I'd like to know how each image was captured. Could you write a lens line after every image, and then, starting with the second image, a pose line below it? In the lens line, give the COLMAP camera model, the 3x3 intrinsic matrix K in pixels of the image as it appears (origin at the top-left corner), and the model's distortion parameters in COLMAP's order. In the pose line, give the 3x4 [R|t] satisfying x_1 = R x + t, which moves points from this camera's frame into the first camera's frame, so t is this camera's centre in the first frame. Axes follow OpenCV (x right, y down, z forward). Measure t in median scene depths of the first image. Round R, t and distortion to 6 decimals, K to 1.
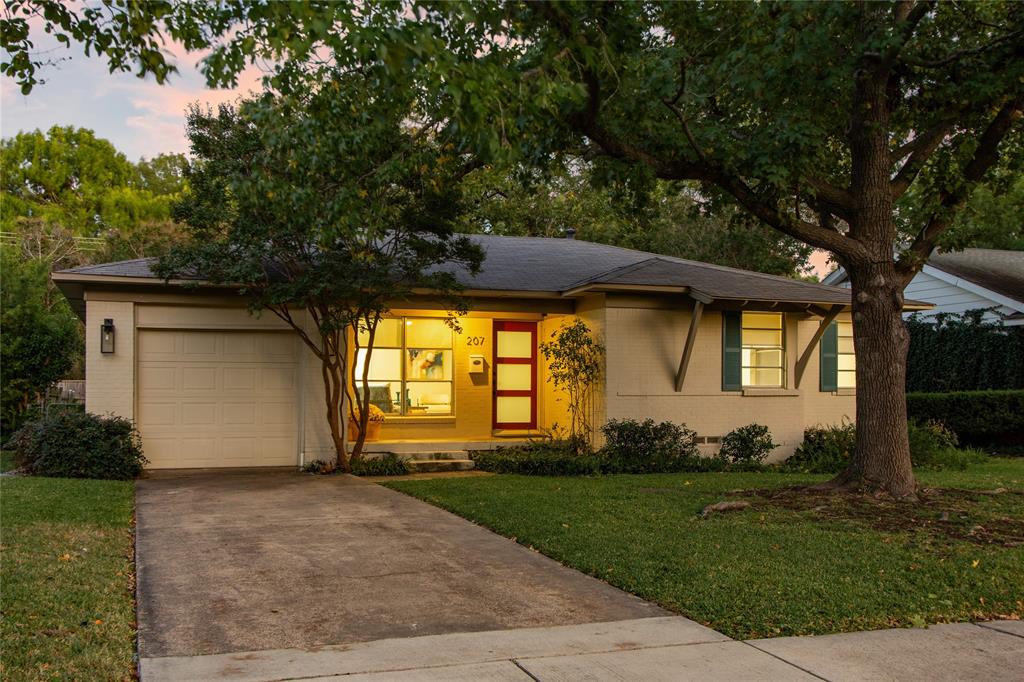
lens RADIAL K [[995.0, 0, 497.6], [0, 995.0, 393.9], [0, 0, 1]] dist [-0.005123, 0.000843]
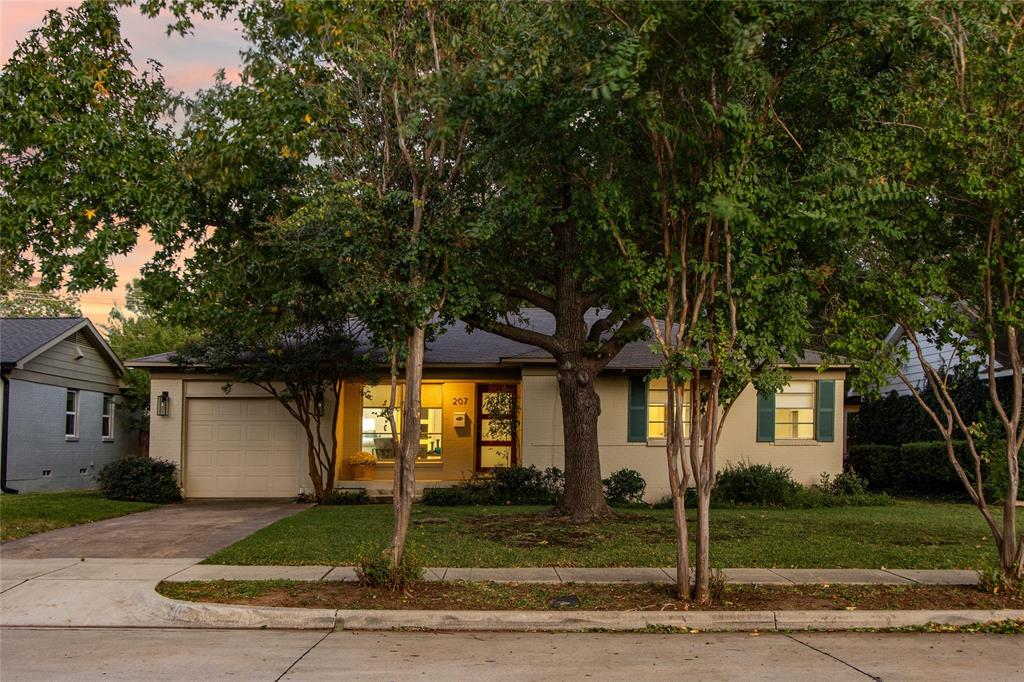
lens RADIAL K [[1109.0, 0, 512.0], [0, 1109.0, 341.0], [0, 0, 1]] dist [0.006177, 0.013434]
pose [[0.953959, -0.025805, -0.298825, 0.507994], [-0.000857, 0.996053, -0.088752, -0.005535], [0.299936, 0.084922, 0.950172, -0.342265]]
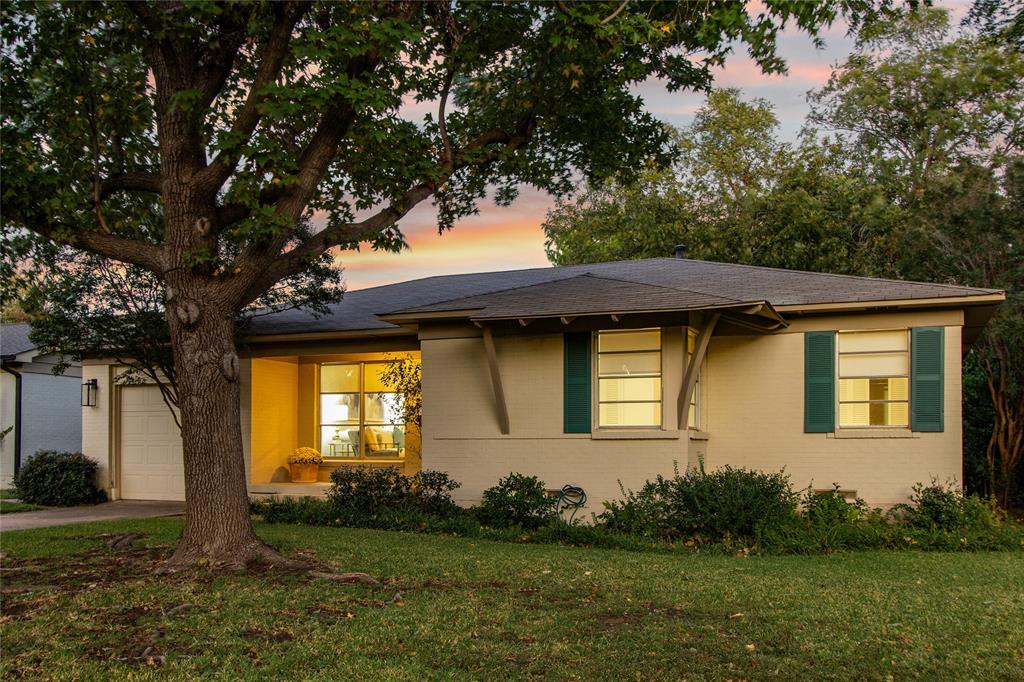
lens RADIAL K [[946.8, 0, 512.0], [0, 946.8, 341.0], [0, 0, 1]] dist [0.000997, -0.002688]
pose [[0.740431, -0.071577, -0.668310, 0.723587], [0.002083, 0.994553, -0.104210, 0.002729], [0.672129, 0.075768, 0.736547, 0.414344]]
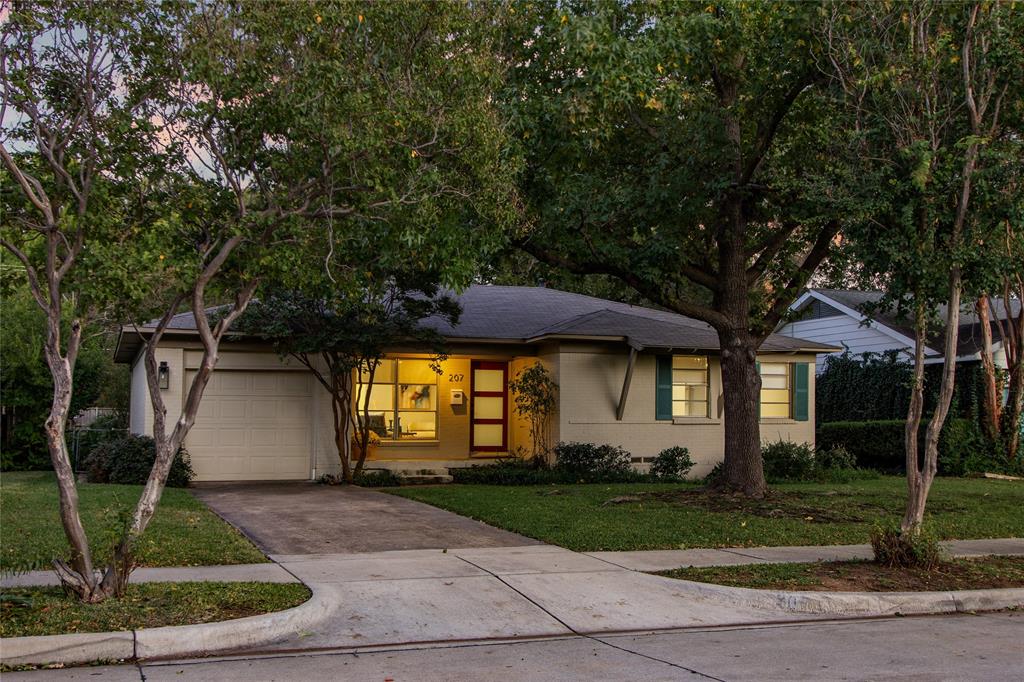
lens RADIAL K [[1077.2, 0, 510.8], [0, 1077.2, 368.9], [0, 0, 1]] dist [-0.008161, 0.007987]
pose [[0.999873, 0.003305, 0.015567, 0.026051], [-0.002527, 0.998762, -0.049688, 0.000634], [-0.015712, 0.049642, 0.998643, -0.334817]]
